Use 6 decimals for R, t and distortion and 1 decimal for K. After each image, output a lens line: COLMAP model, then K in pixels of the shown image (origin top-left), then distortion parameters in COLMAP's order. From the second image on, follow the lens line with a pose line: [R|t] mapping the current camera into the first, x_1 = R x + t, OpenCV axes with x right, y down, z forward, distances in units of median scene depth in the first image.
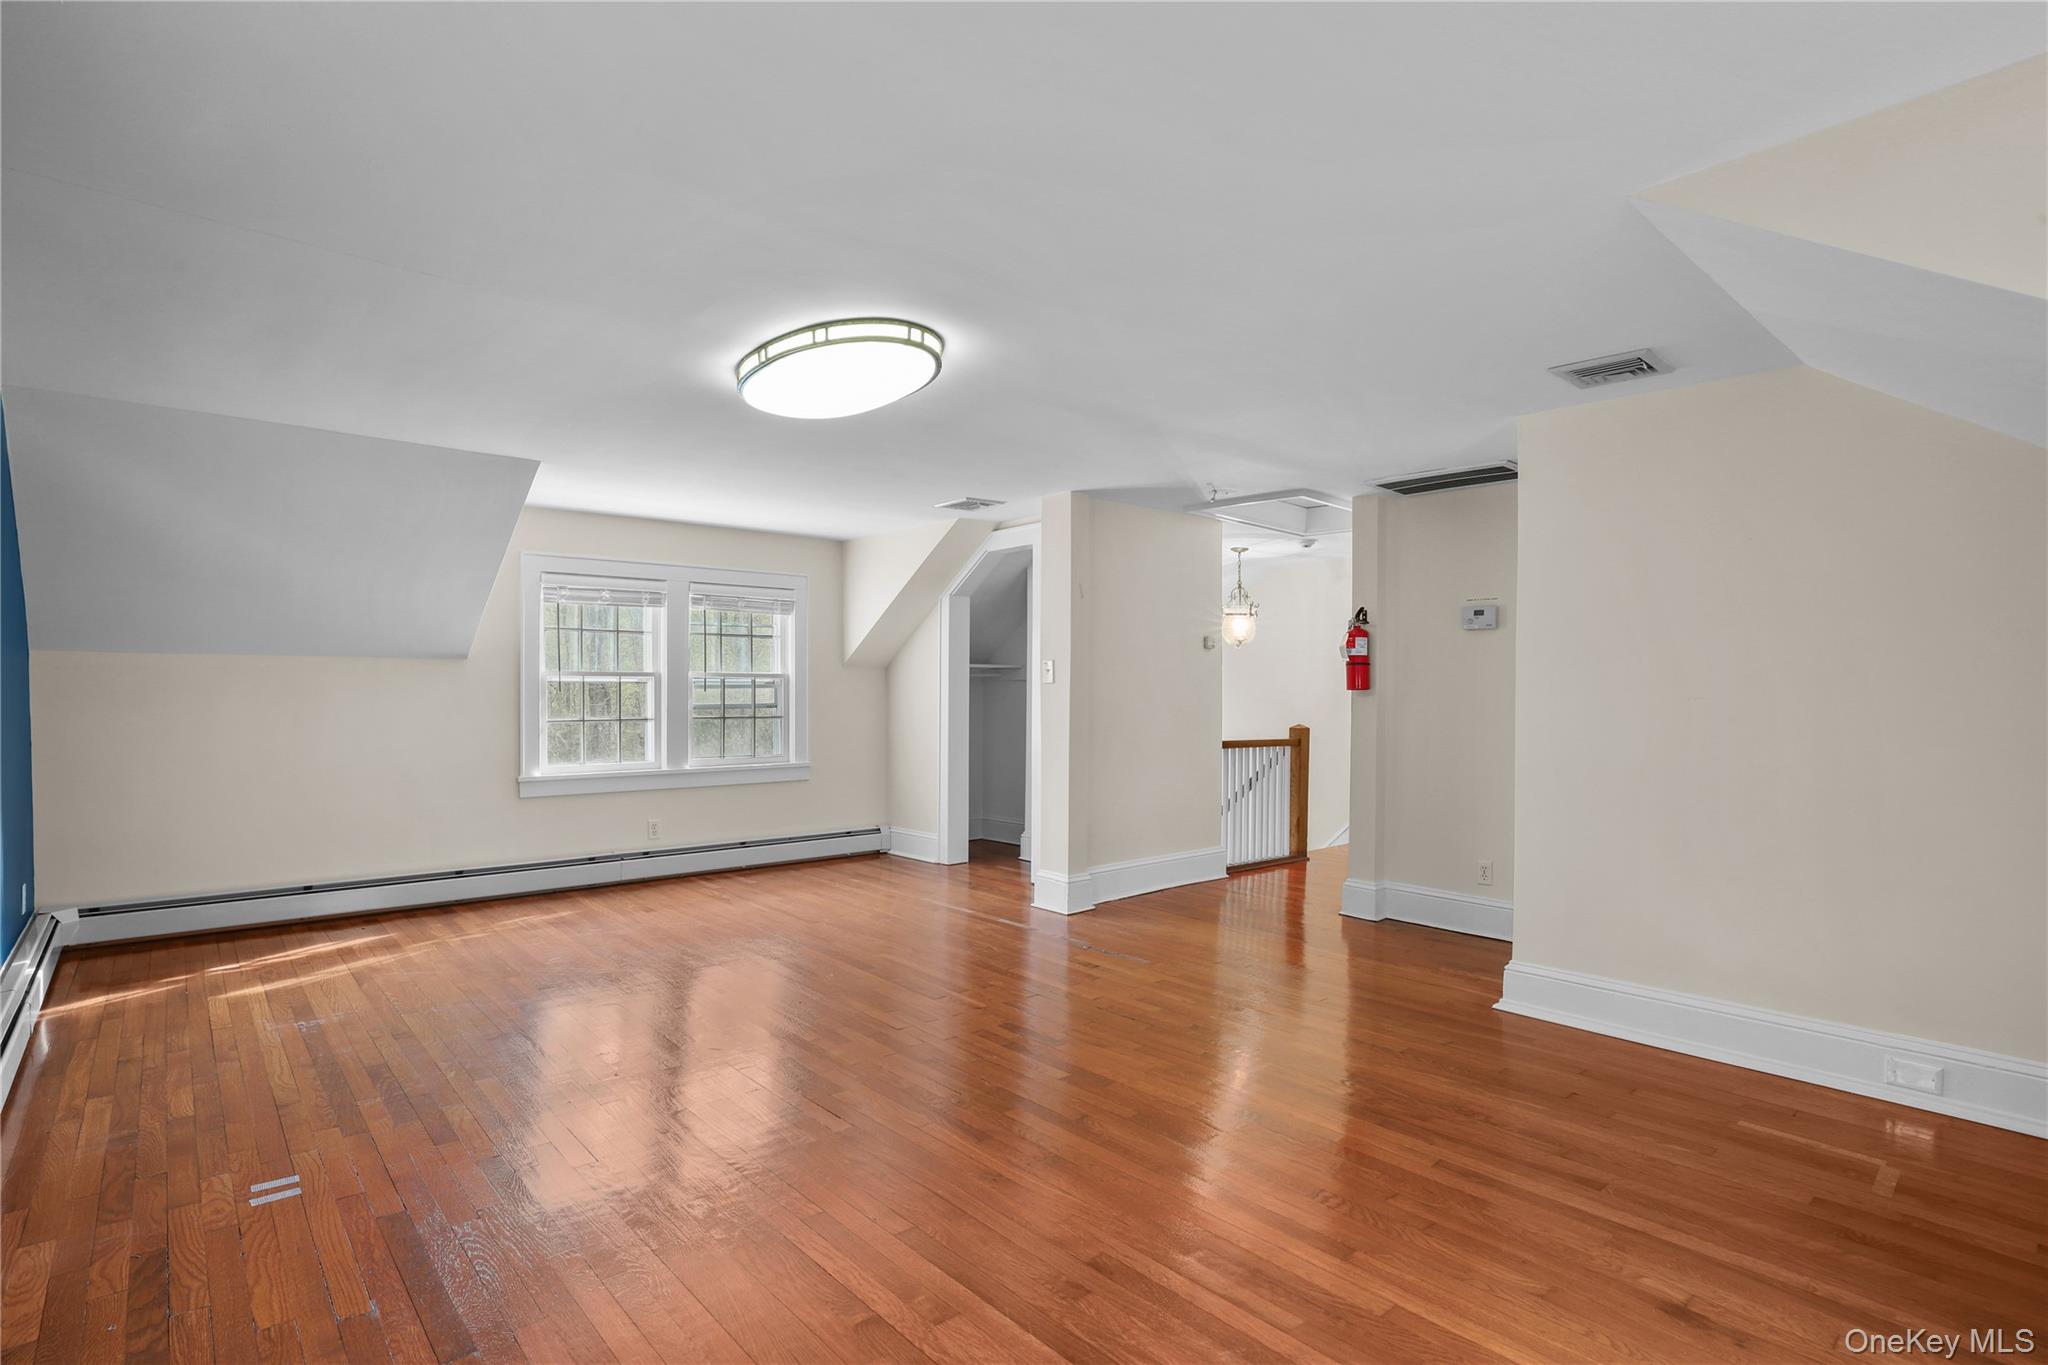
lens RADIAL K [[997.8, 0, 1027.7], [0, 997.8, 672.9], [0, 0, 1]] dist [-0.017368, -0.000373]
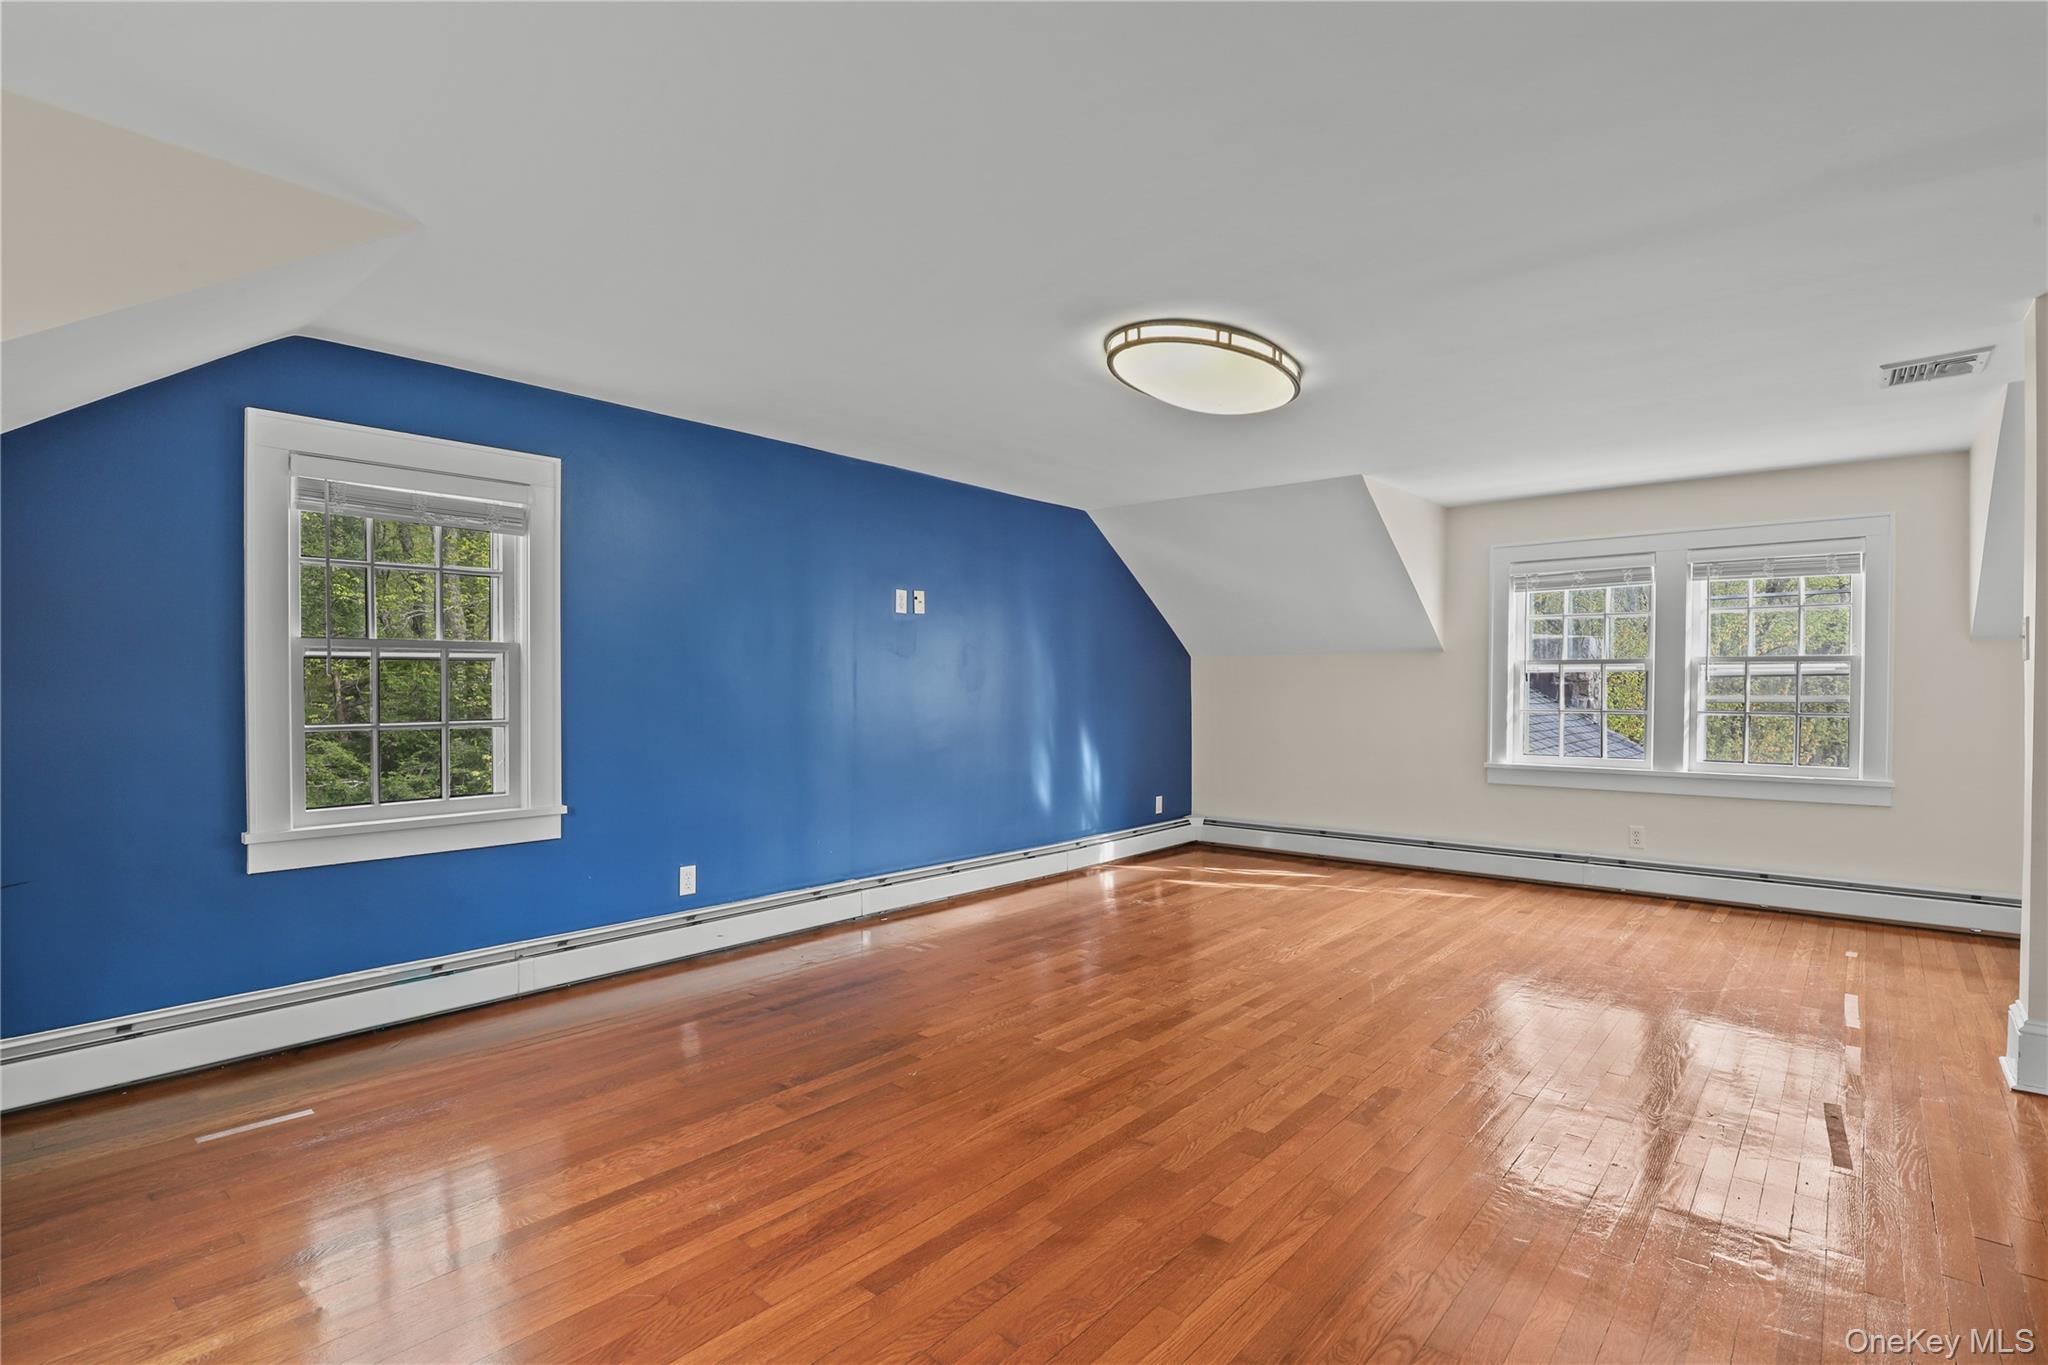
lens RADIAL K [[997.8, 0, 1026.7], [0, 997.8, 696.5], [0, 0, 1]] dist [-0.017368, -0.000373]
pose [[0.142901, 0.011497, -0.989670, 0.450492], [0.021081, 0.999670, 0.014657, 0.008541], [0.989512, -0.022958, 0.142611, 0.366413]]
